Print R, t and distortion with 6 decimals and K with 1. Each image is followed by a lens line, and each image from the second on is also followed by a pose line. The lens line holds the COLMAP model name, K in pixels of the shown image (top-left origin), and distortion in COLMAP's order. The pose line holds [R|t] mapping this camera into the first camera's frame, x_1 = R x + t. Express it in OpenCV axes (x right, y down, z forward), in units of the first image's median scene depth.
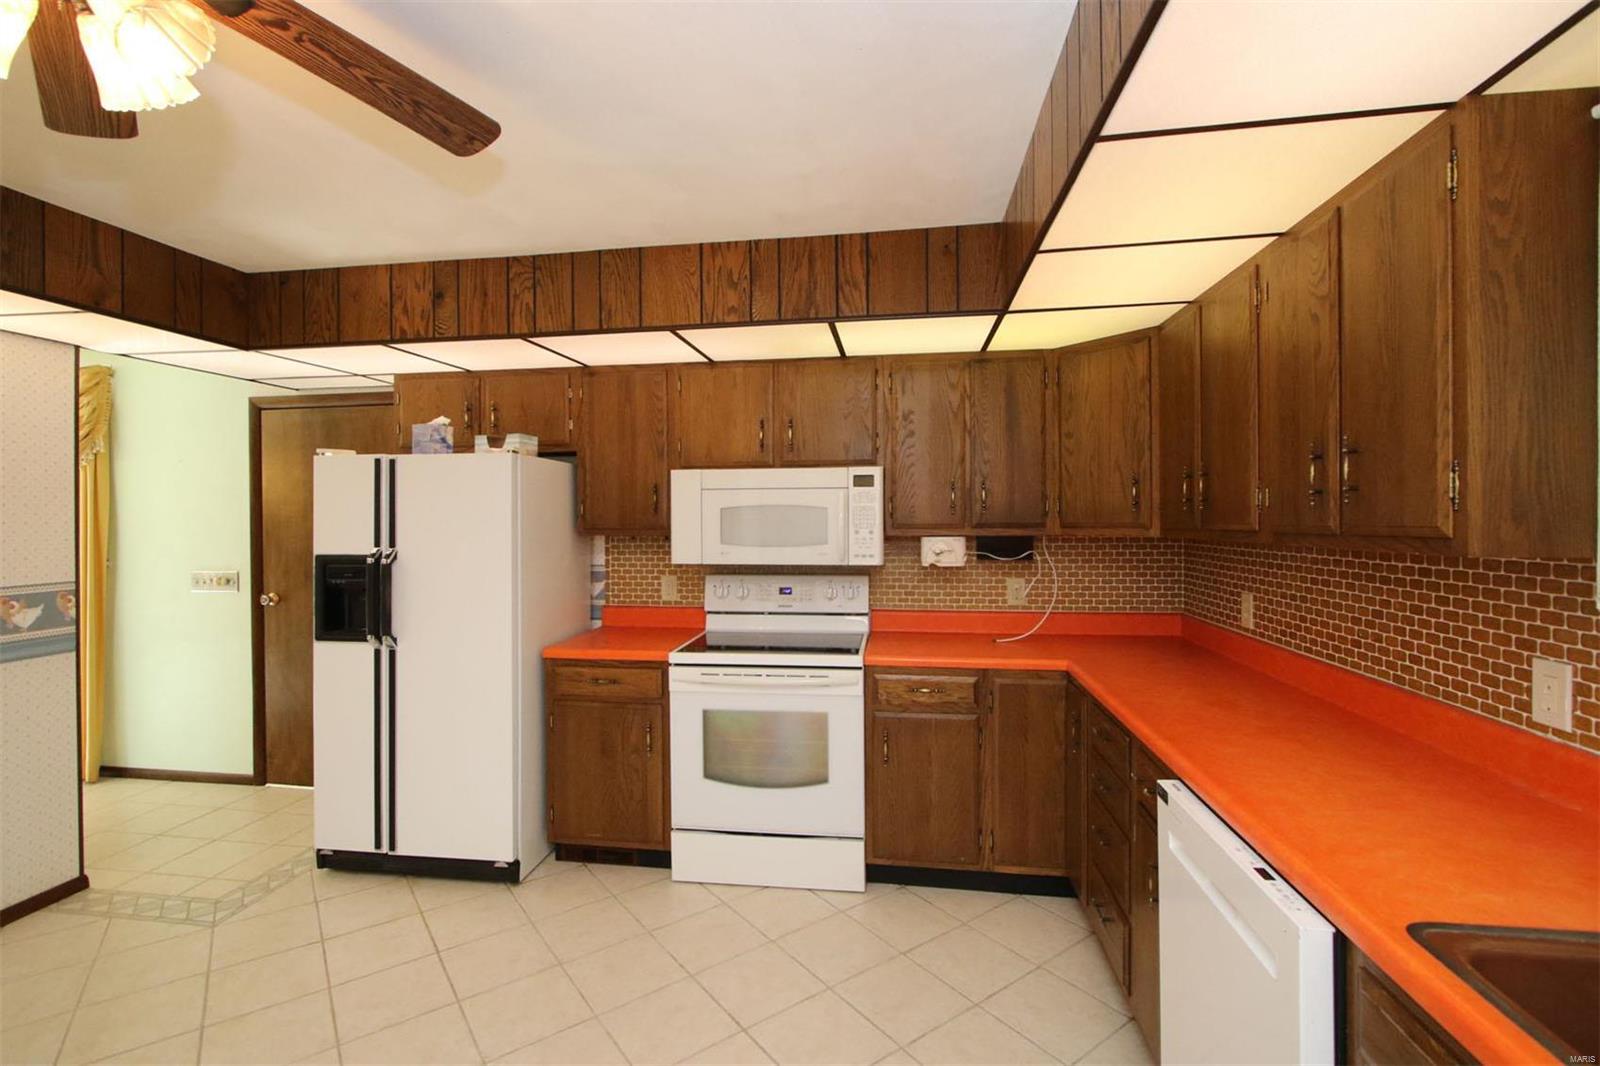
lens RADIAL K [[729.4, 0, 791.3], [0, 729.4, 519.5], [0, 0, 1]] dist [-0.018459, 0.004042]
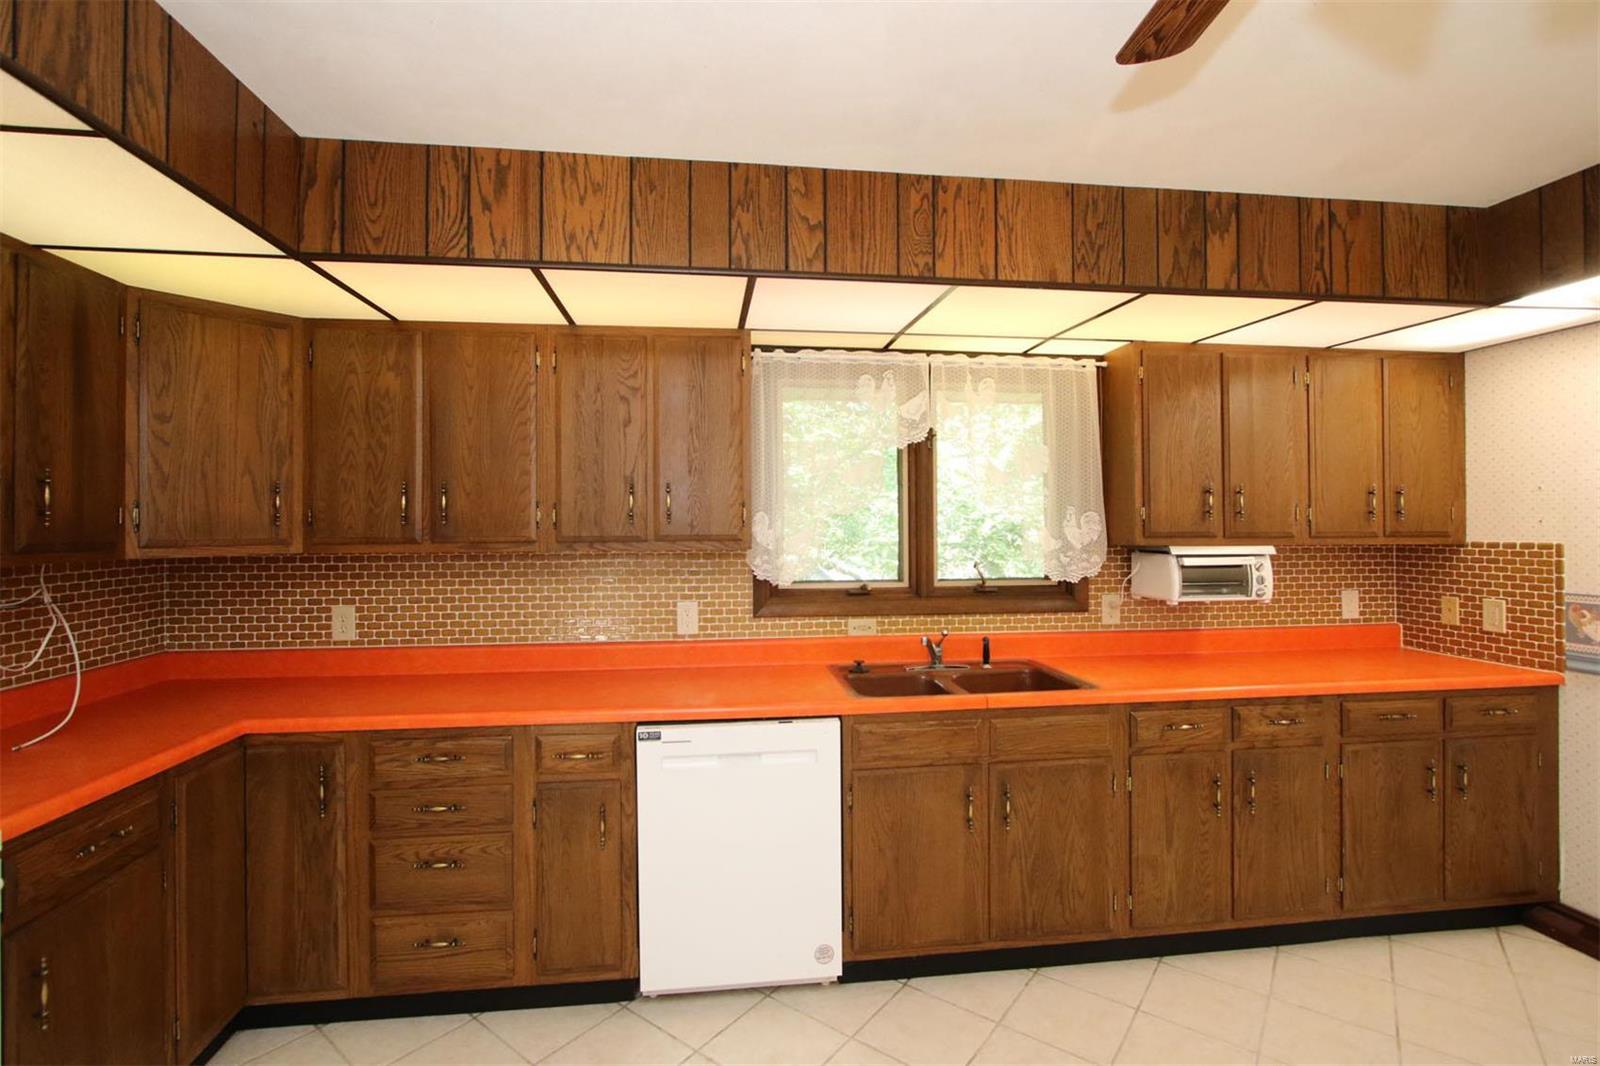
lens RADIAL K [[729.4, 0, 791.3], [0, 729.4, 519.5], [0, 0, 1]] dist [-0.018459, 0.004042]
pose [[-0.267466, 0.013332, 0.963475, -0.475720], [0.008027, 0.999900, -0.011608, -0.003180], [-0.963534, 0.004629, -0.267546, 0.614884]]
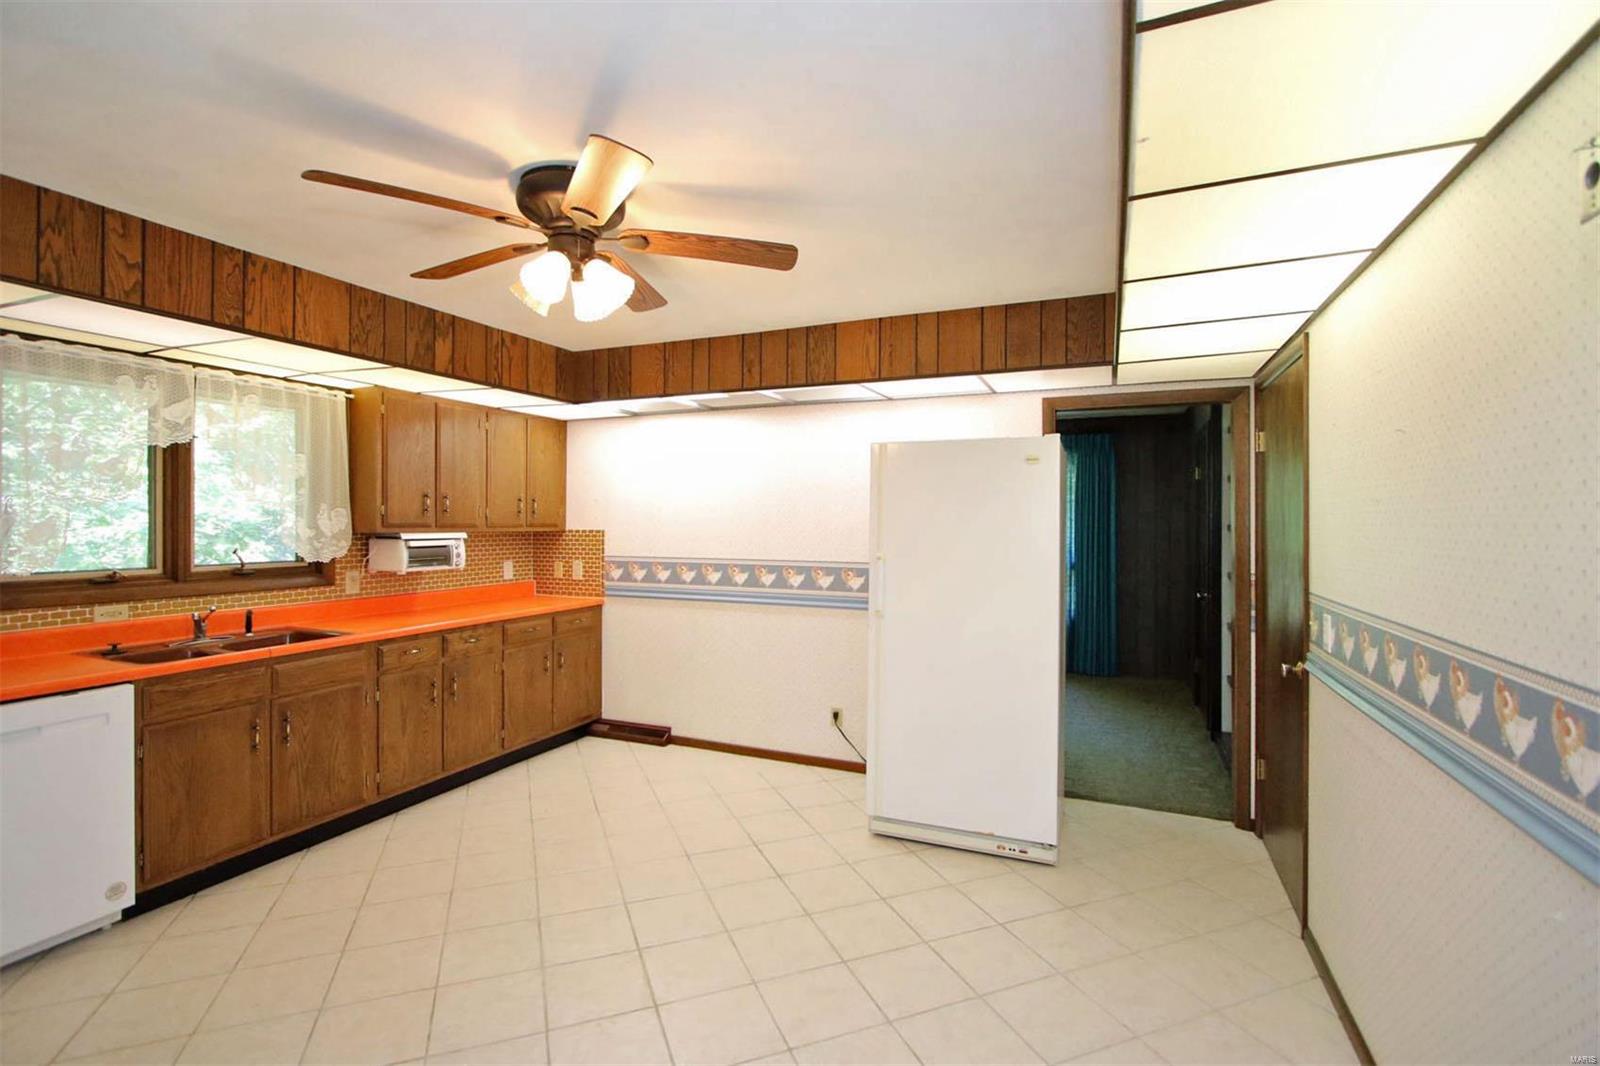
lens RADIAL K [[729.4, 0, 791.3], [0, 729.4, 519.5], [0, 0, 1]] dist [-0.018459, 0.004042]
pose [[-0.963526, 0.002209, 0.267604, -0.760441], [0.002094, 0.999998, -0.000716, 0.001521], [-0.267605, -0.000129, -0.963529, 0.996752]]
